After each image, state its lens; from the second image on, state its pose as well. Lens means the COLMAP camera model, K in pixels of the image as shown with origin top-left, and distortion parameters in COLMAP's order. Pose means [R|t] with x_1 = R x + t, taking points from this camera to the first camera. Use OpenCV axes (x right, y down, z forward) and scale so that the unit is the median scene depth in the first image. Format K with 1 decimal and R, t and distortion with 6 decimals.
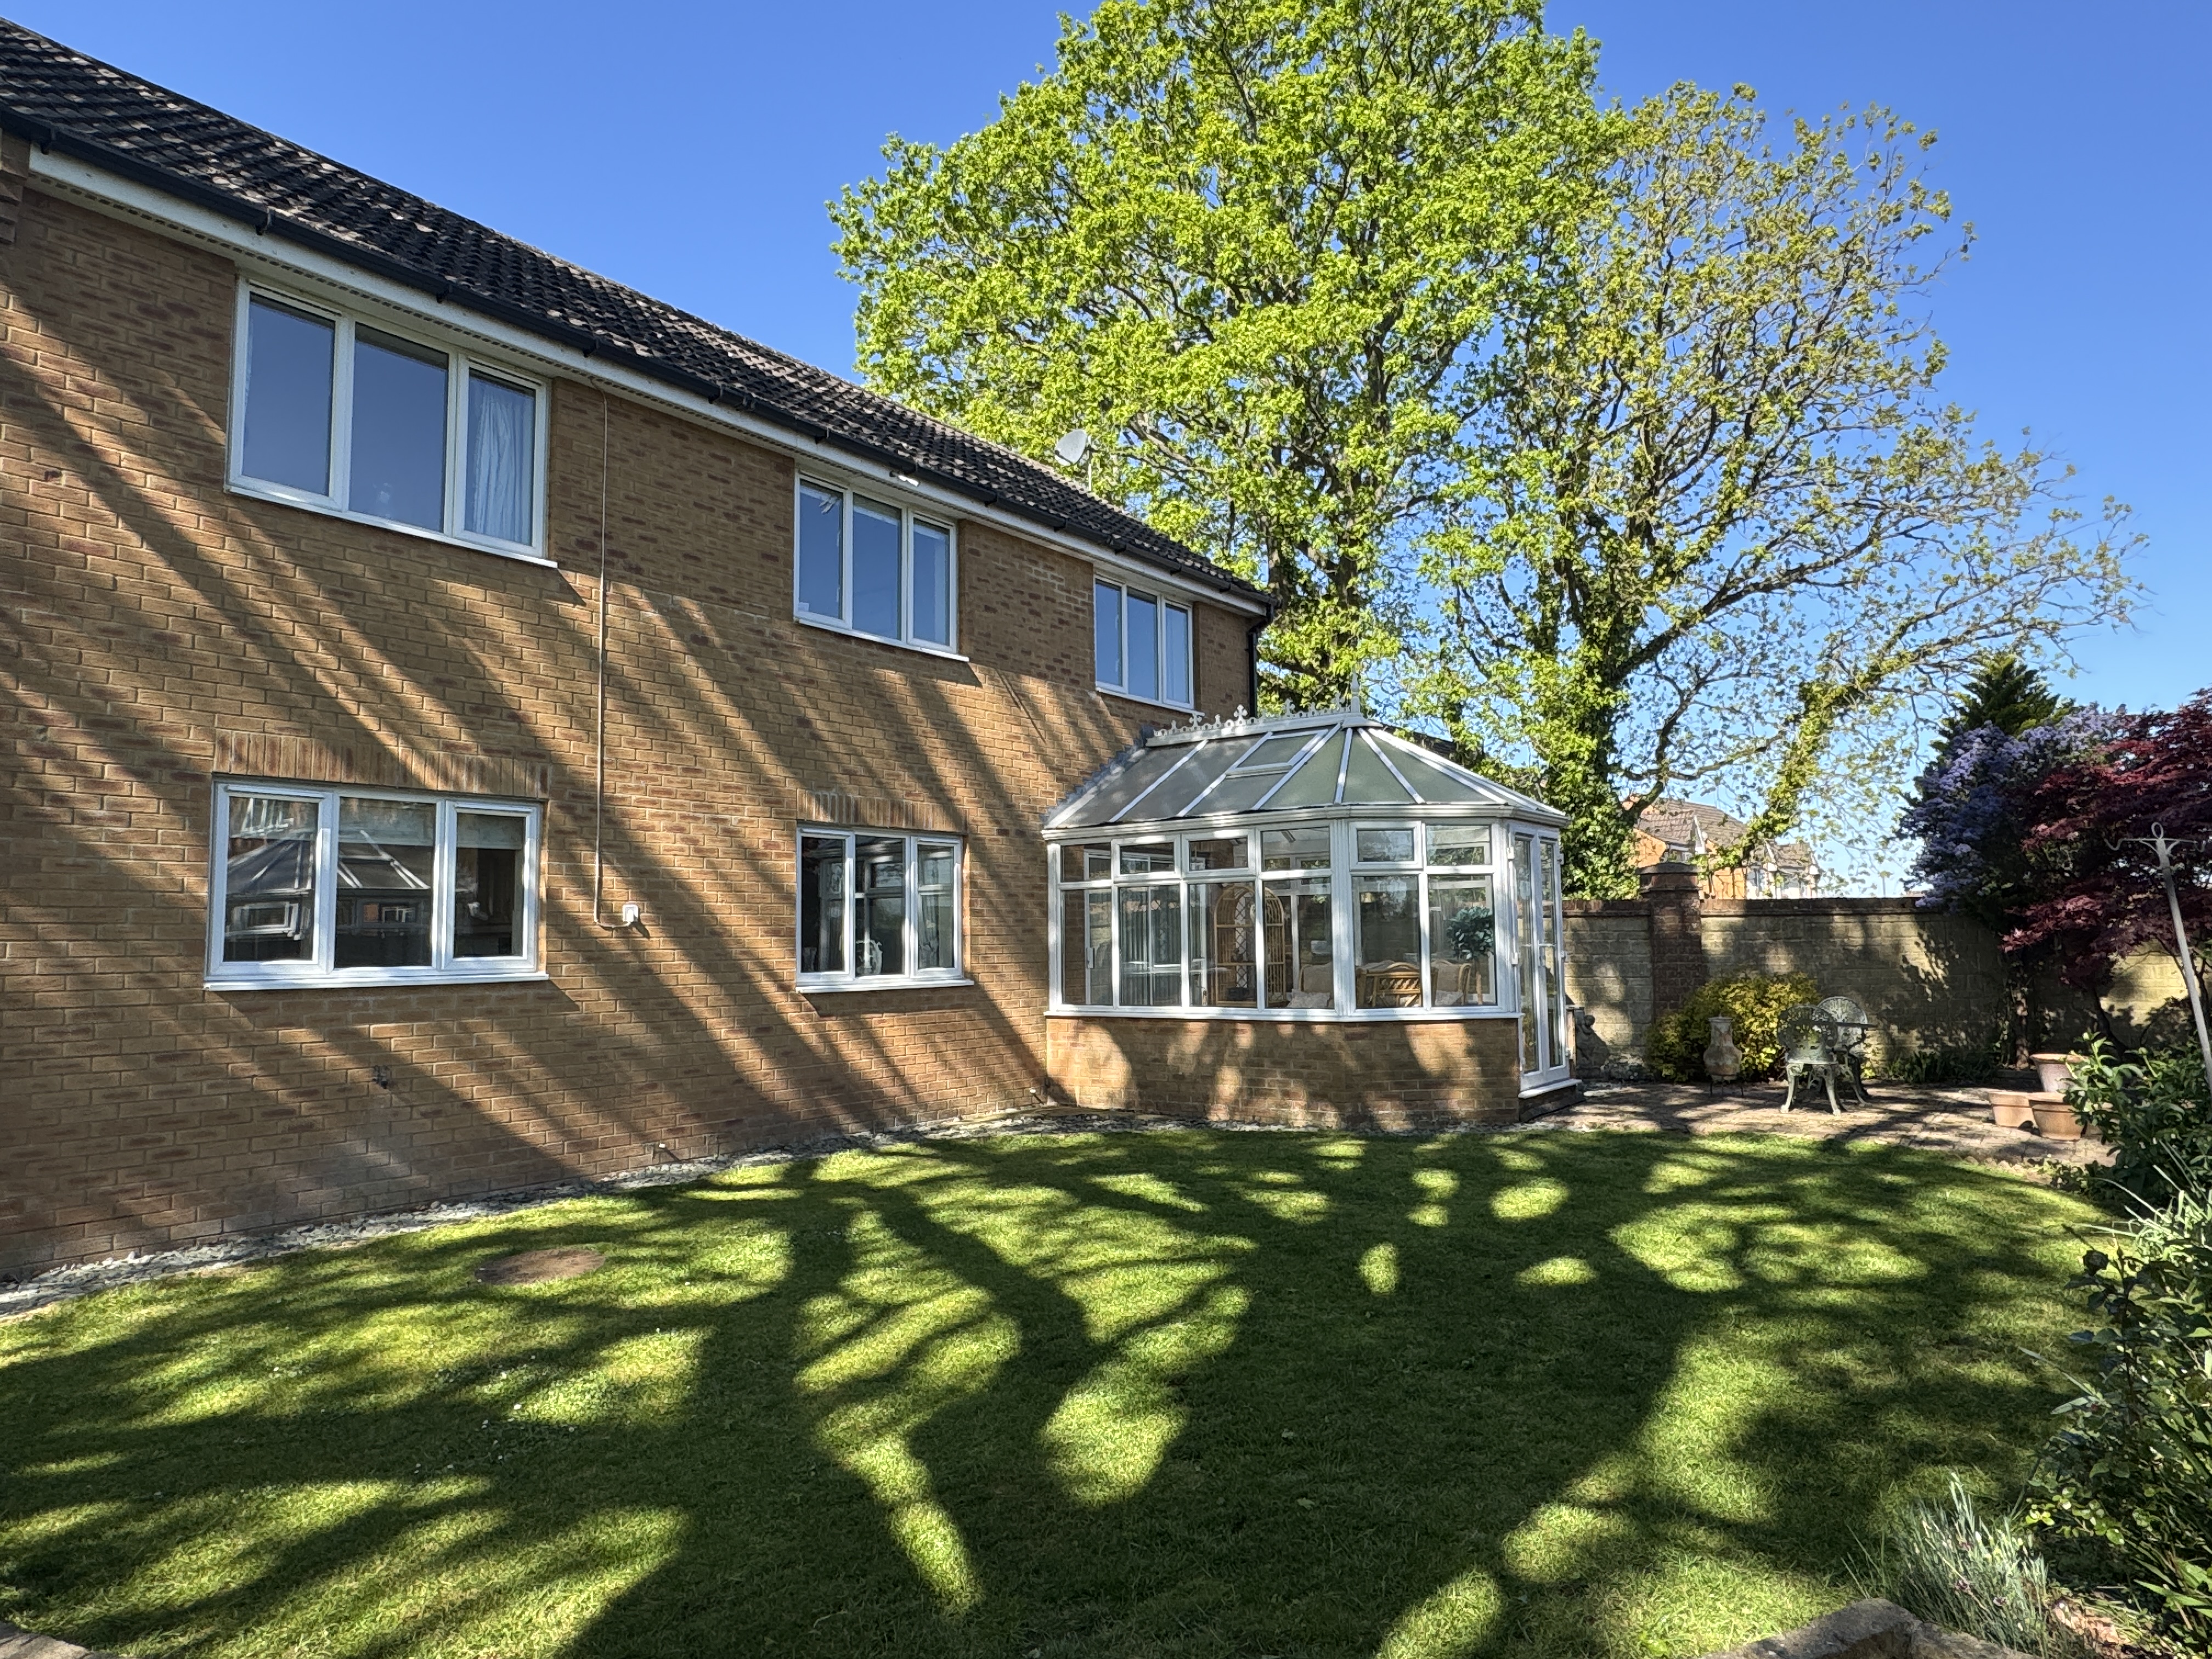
lens RADIAL K [[1348.4, 0, 1098.4], [0, 1348.4, 831.5], [0, 0, 1]] dist [0.001164, 0.001790]
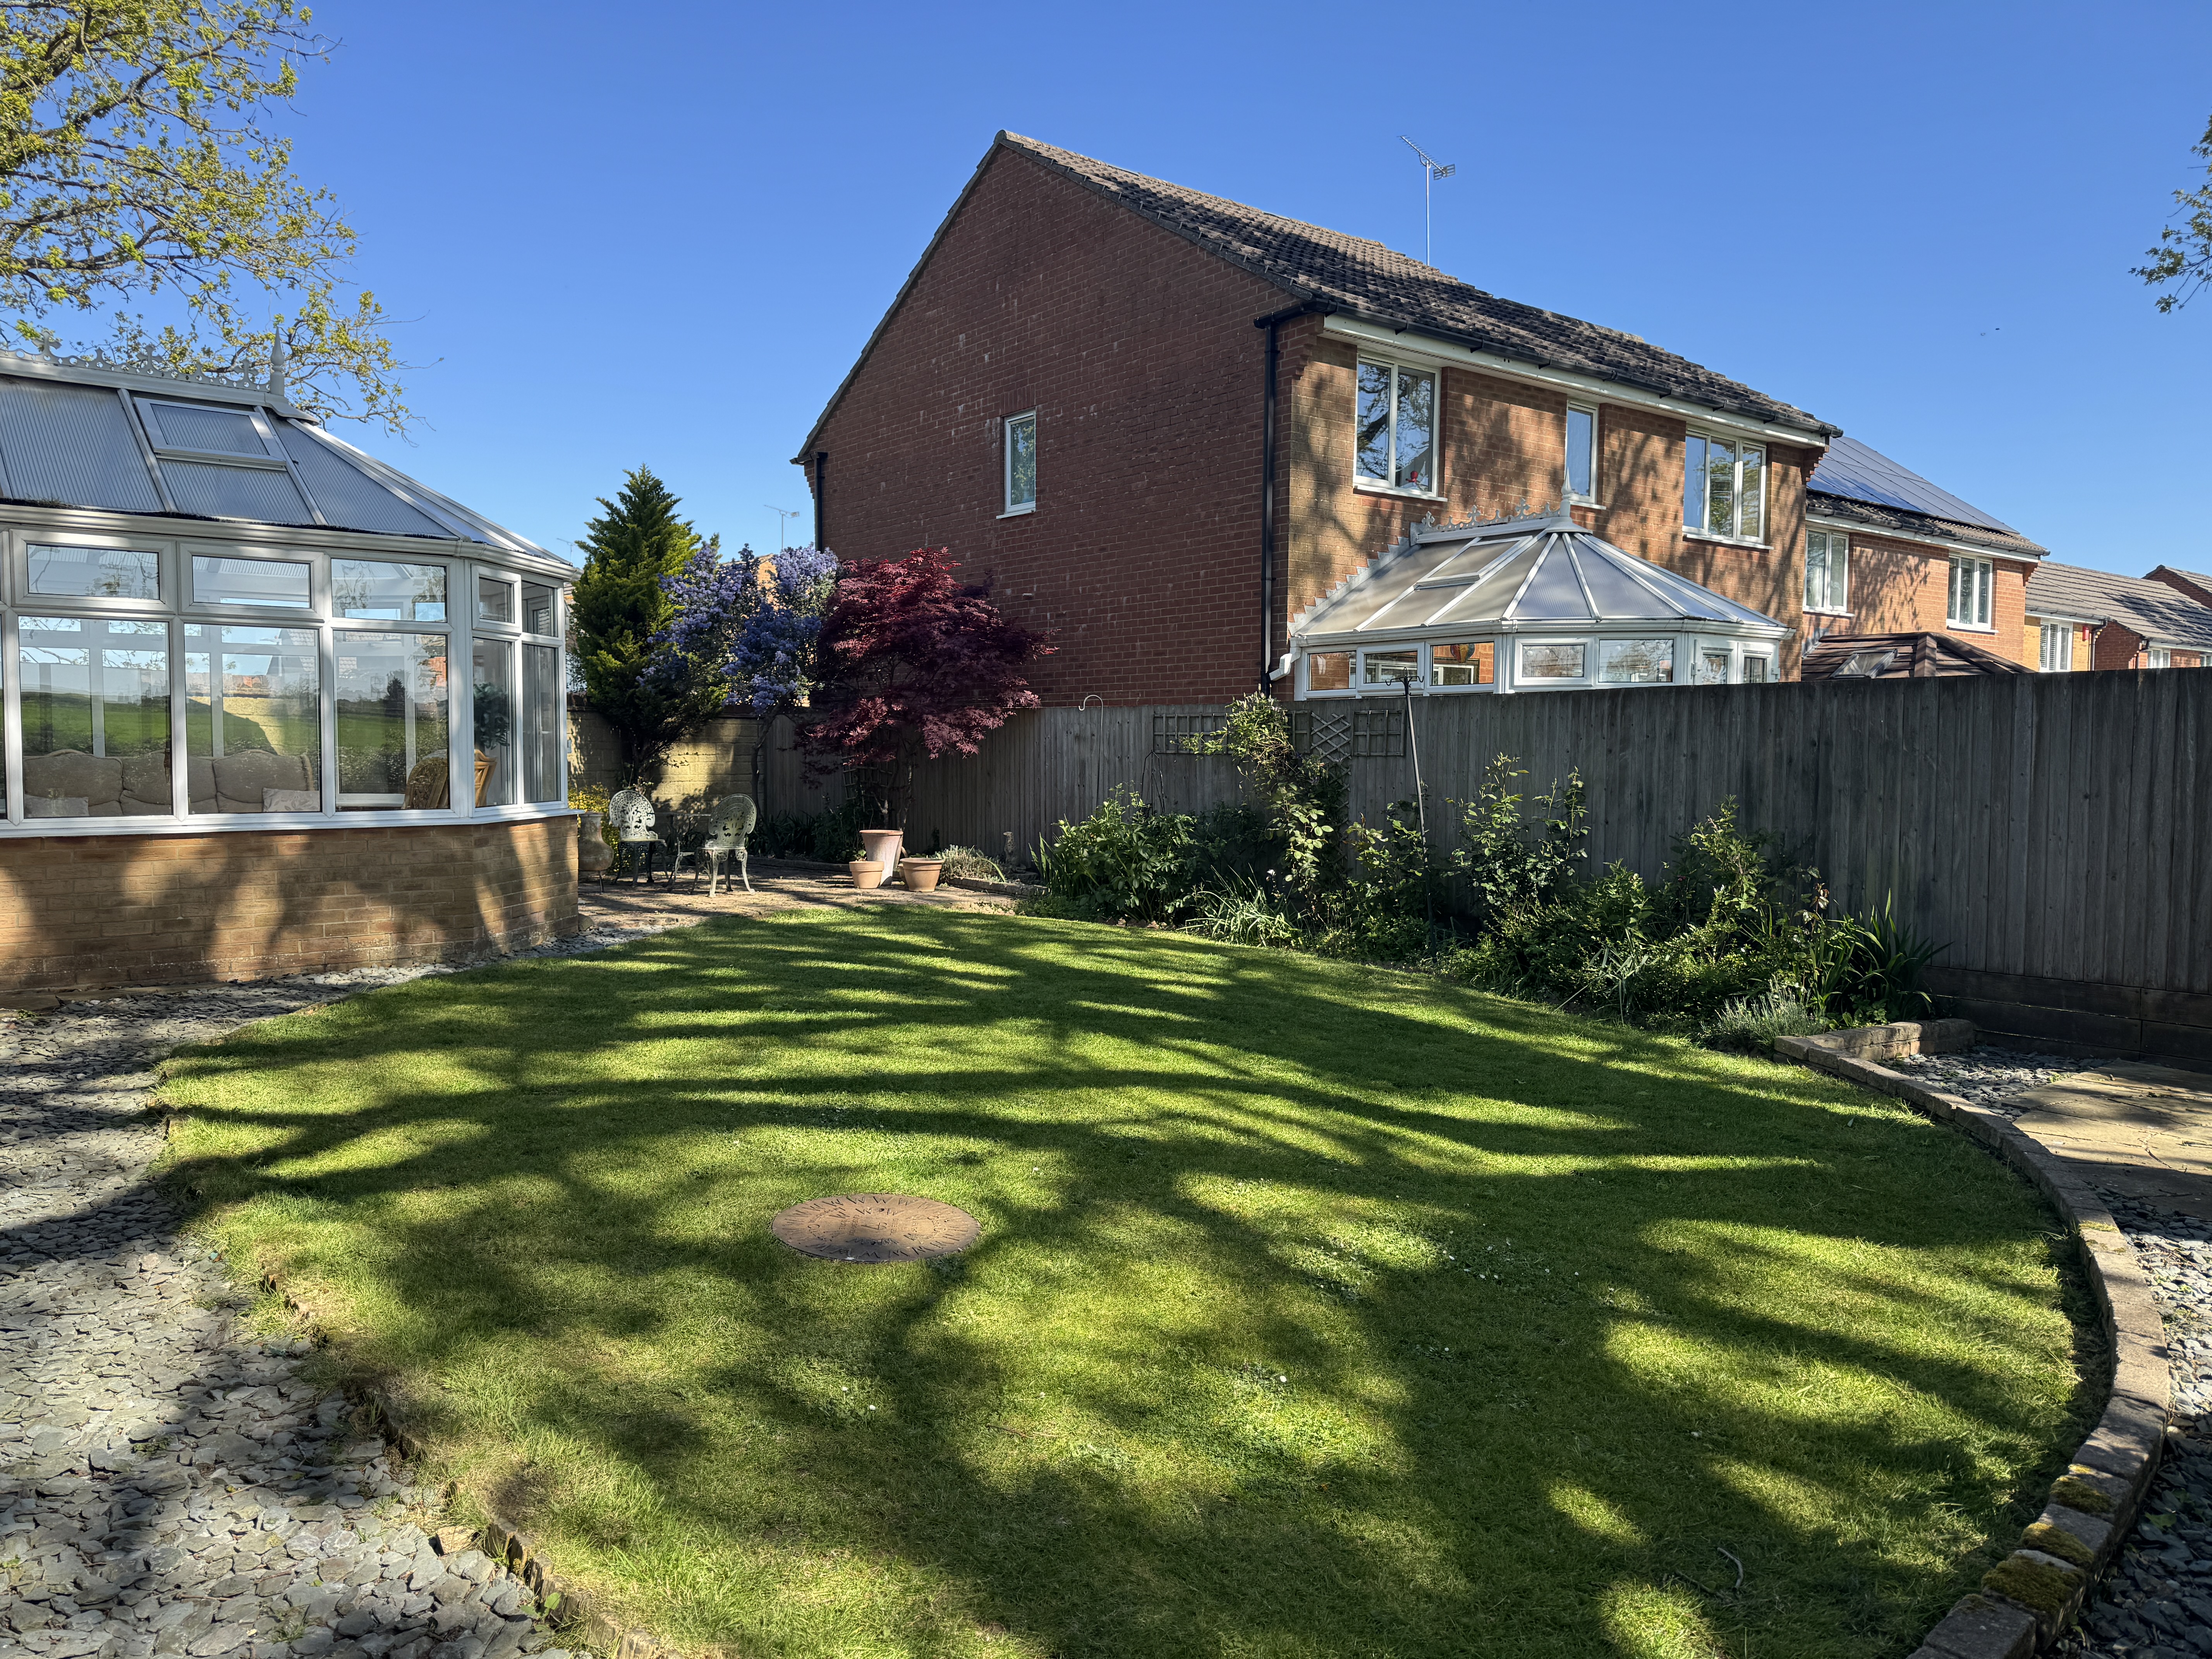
lens RADIAL K [[1547.2, 0, 1105.0], [0, 1547.2, 835.4], [0, 0, 1]] dist [0.071530, -0.082678]
pose [[0.226399, -0.041298, 0.973159, -0.236424], [-0.090027, 0.993937, 0.063124, 0.022673], [-0.969865, -0.101902, 0.221308, 0.172930]]
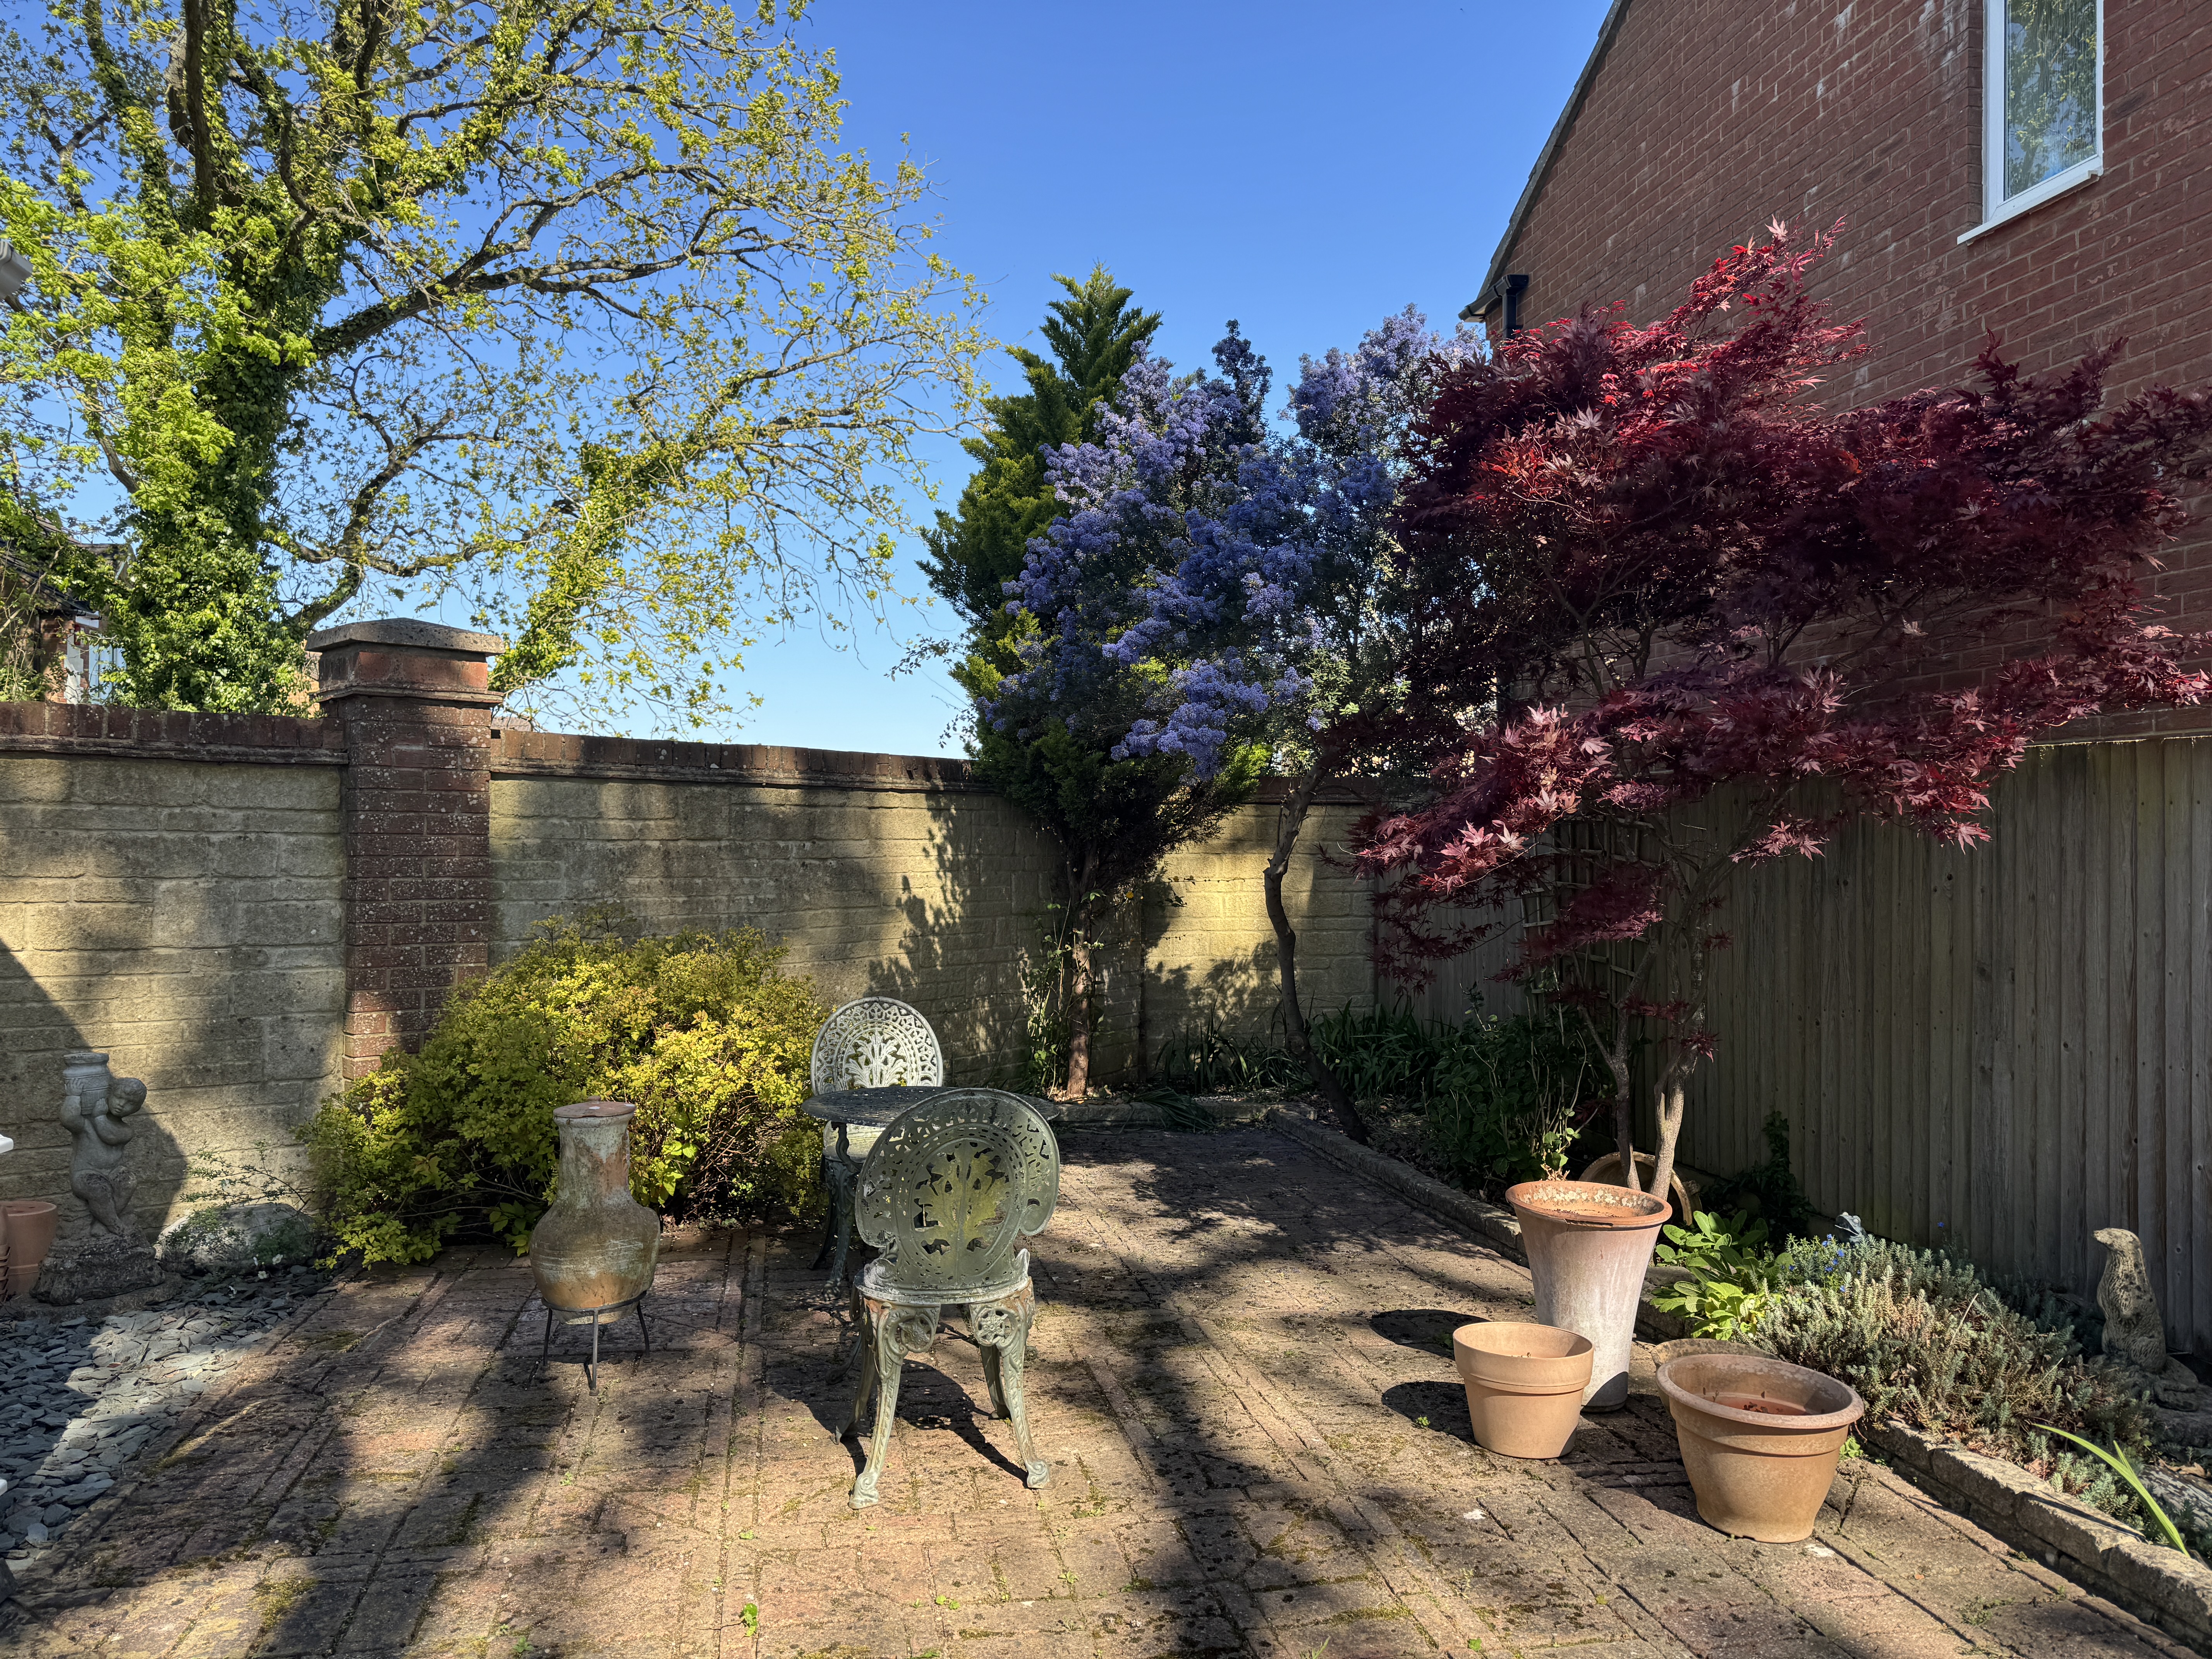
lens RADIAL K [[1547.2, 0, 1105.0], [0, 1547.2, 835.4], [0, 0, 1]] dist [0.071530, -0.082678]
pose [[0.655236, 0.018685, 0.755193, 0.121096], [-0.077978, 0.996027, 0.043013, 0.025208], [-0.751389, -0.087072, 0.654090, 0.305416]]
